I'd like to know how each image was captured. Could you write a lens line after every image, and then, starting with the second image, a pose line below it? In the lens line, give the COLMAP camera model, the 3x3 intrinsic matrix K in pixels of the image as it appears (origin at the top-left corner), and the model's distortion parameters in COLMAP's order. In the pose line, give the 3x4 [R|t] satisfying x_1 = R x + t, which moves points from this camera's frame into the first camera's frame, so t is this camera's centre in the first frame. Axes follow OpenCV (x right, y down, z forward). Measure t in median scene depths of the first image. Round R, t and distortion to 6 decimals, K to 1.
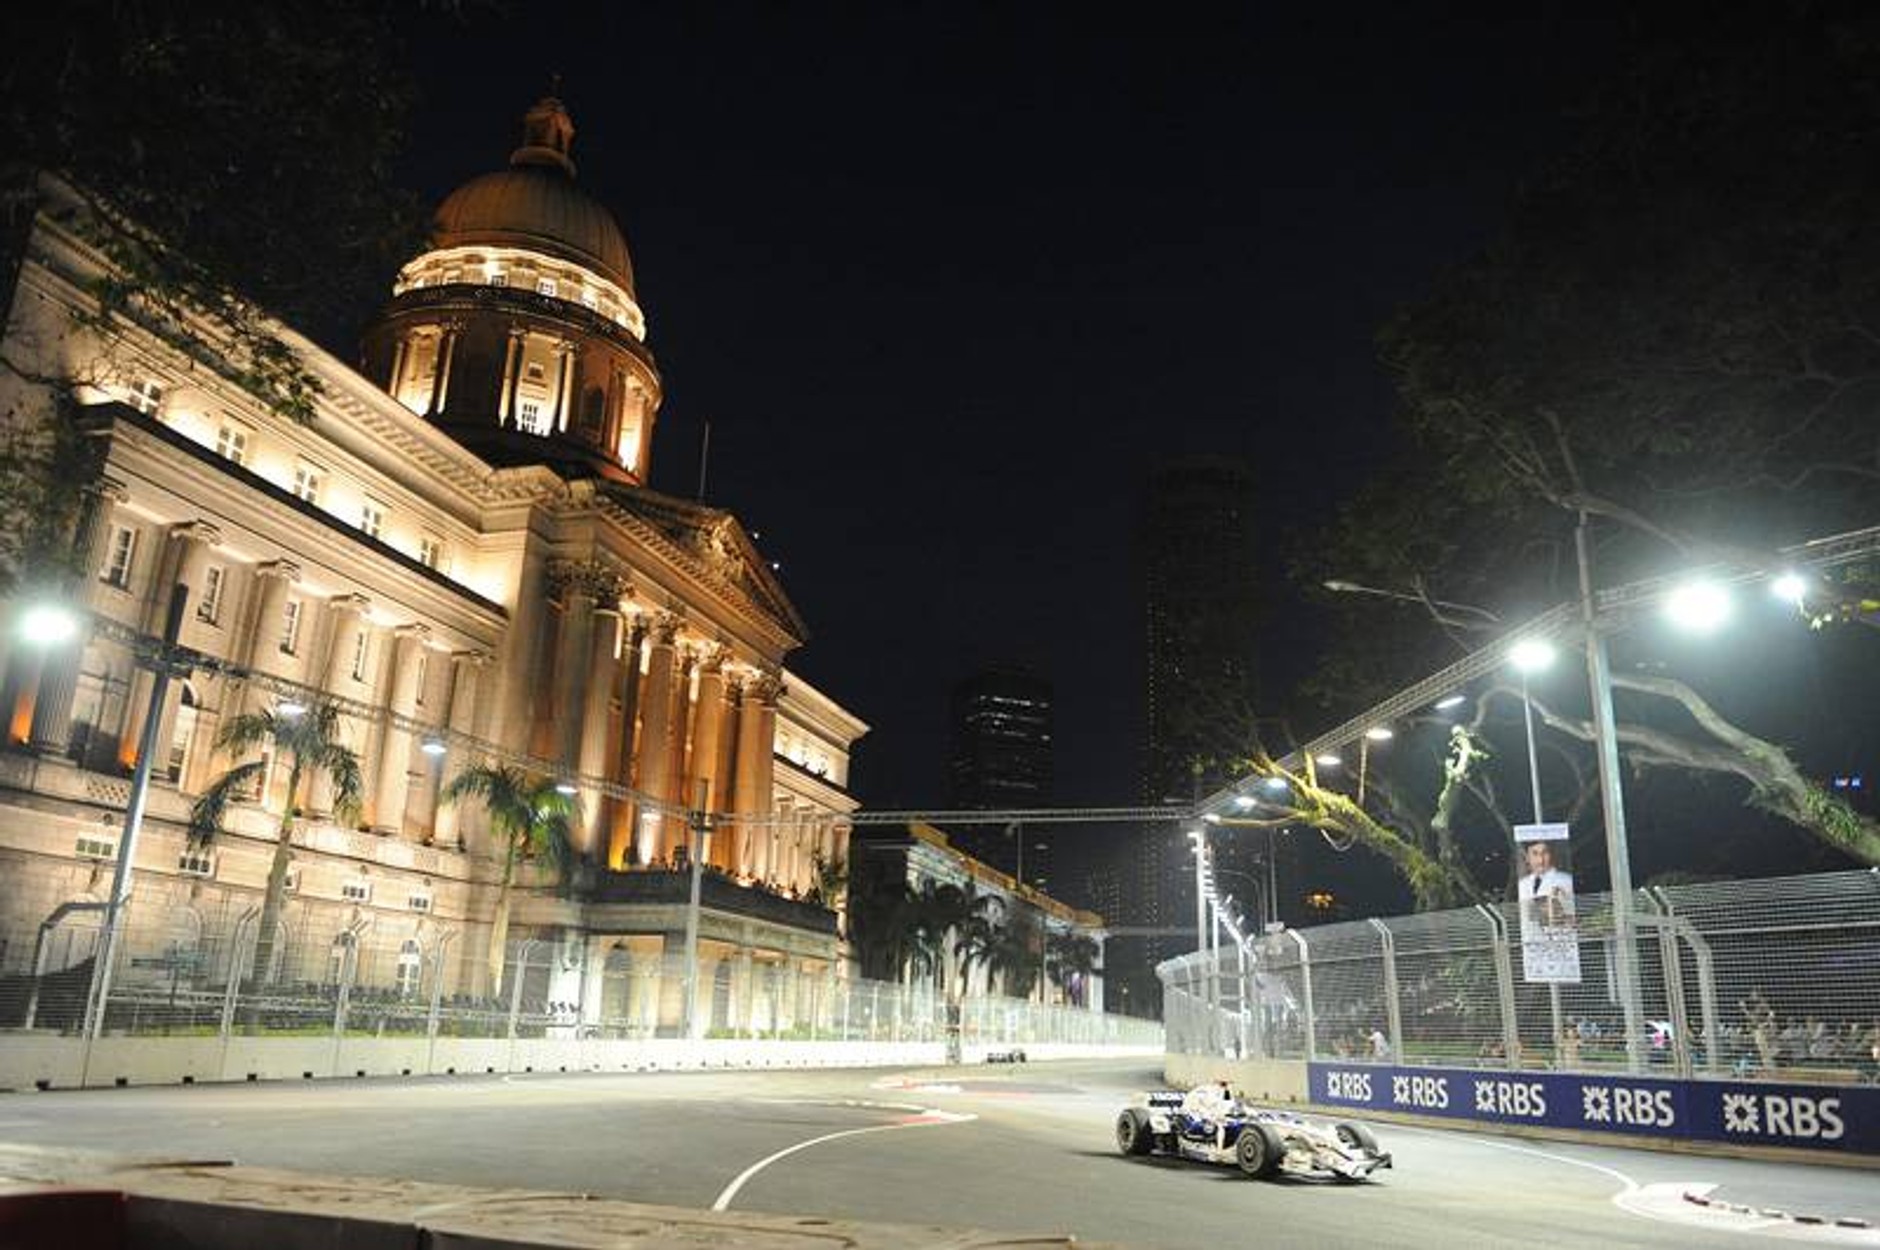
lens RADIAL K [[1376.4, 0, 940.0], [0, 1376.4, 625.0], [0, 0, 1]] dist [-0.034655, -0.003688]
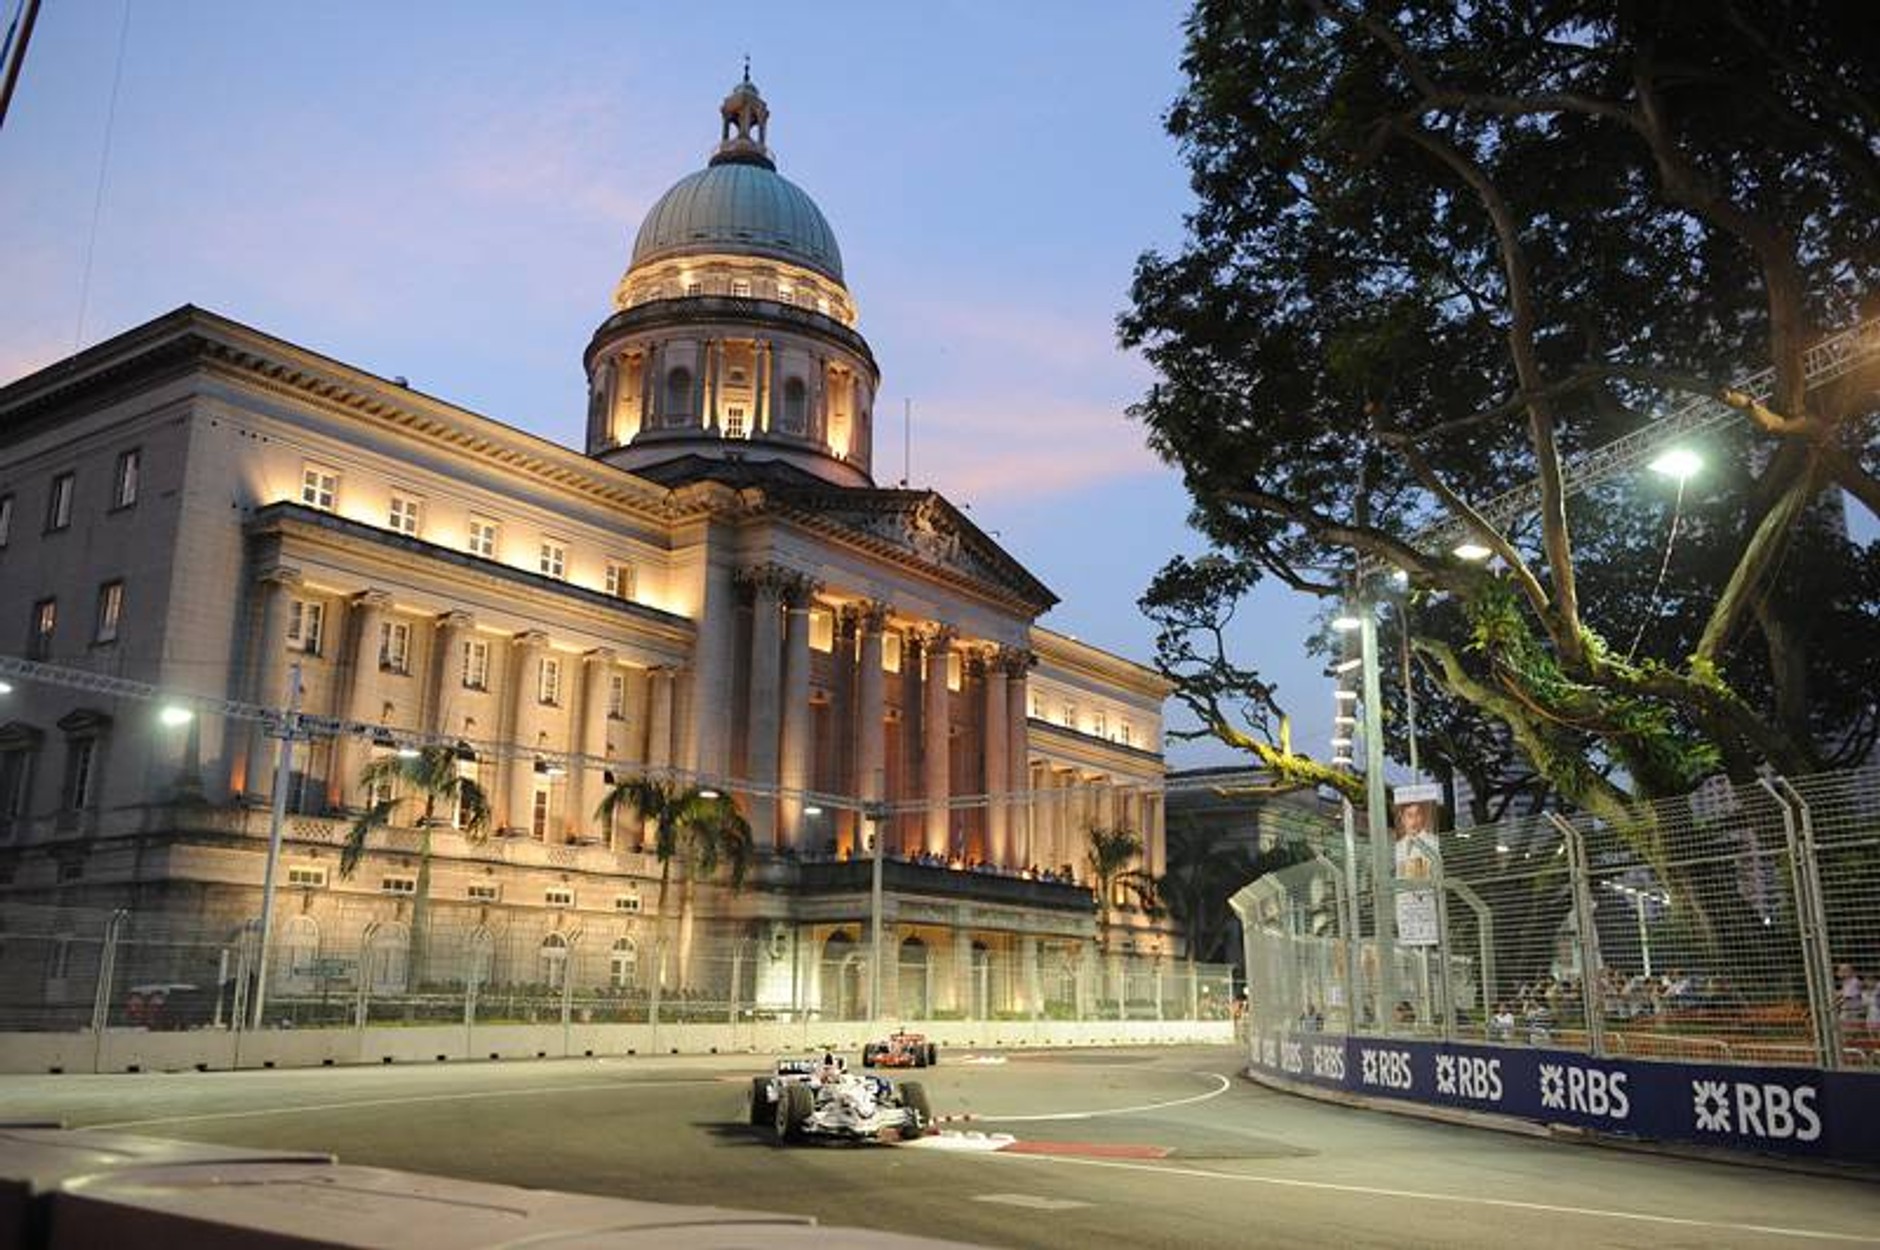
lens RADIAL K [[1598.9, 0, 940.0], [0, 1598.9, 625.0], [0, 0, 1]] dist [0.000282, -0.001428]
pose [[0.942424, -0.100956, -0.318817, 0.247010], [0.115715, 0.992898, 0.027645, -0.020586], [0.313761, -0.062945, 0.947413, -0.098203]]
